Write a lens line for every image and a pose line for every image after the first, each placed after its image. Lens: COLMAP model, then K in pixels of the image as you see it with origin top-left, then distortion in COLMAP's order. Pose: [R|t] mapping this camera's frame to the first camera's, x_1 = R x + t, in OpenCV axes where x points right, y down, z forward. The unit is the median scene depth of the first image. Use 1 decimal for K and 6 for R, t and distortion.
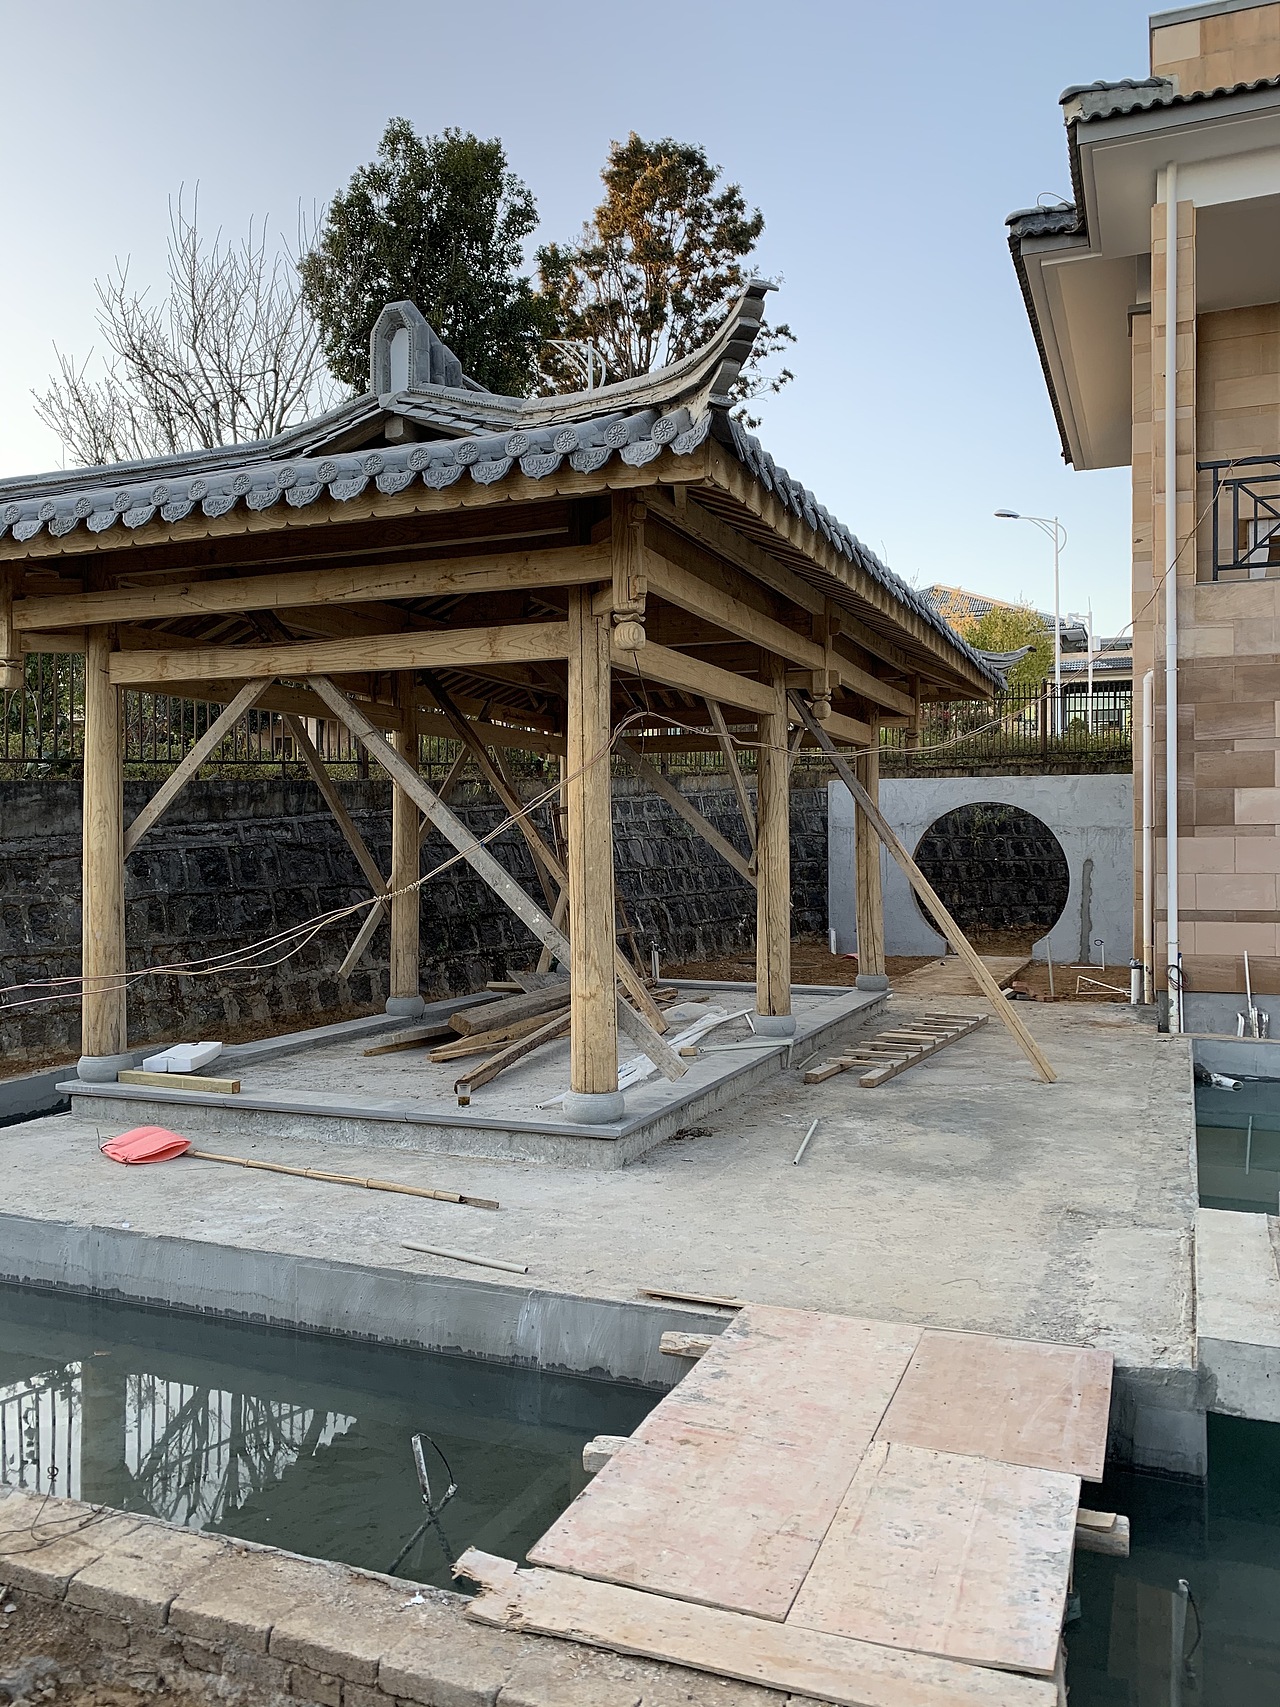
lens RADIAL K [[1299.8, 0, 648.4], [0, 1299.8, 841.1], [0, 0, 1]] dist [0.009378, -0.000782]
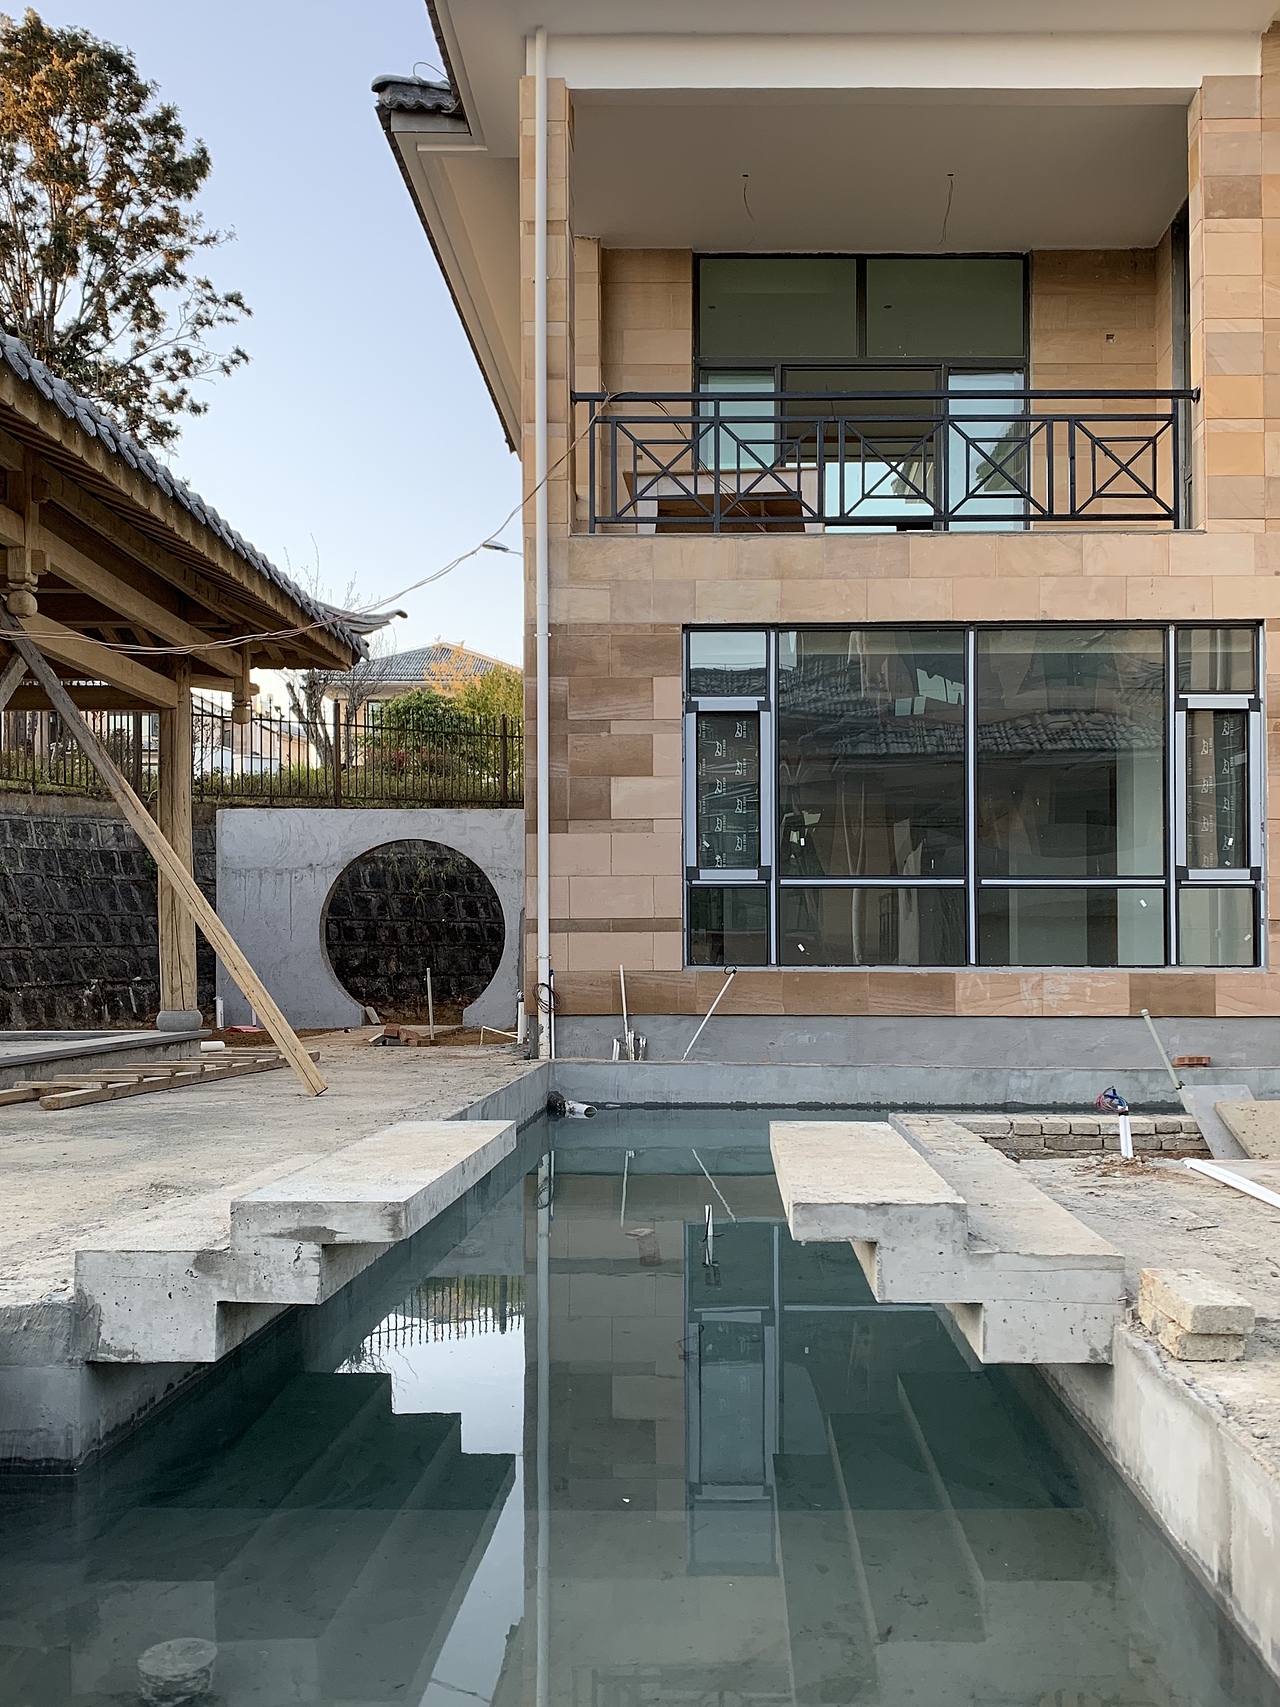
lens RADIAL K [[1500.8, 0, 718.0], [0, 1500.8, 937.8], [0, 0, 1]] dist [0.084507, -0.095851]
pose [[0.927966, 0.005105, 0.372630, 0.141879], [-0.000885, 0.999934, -0.011497, 0.074863], [-0.372664, 0.010339, 0.927909, 0.051624]]
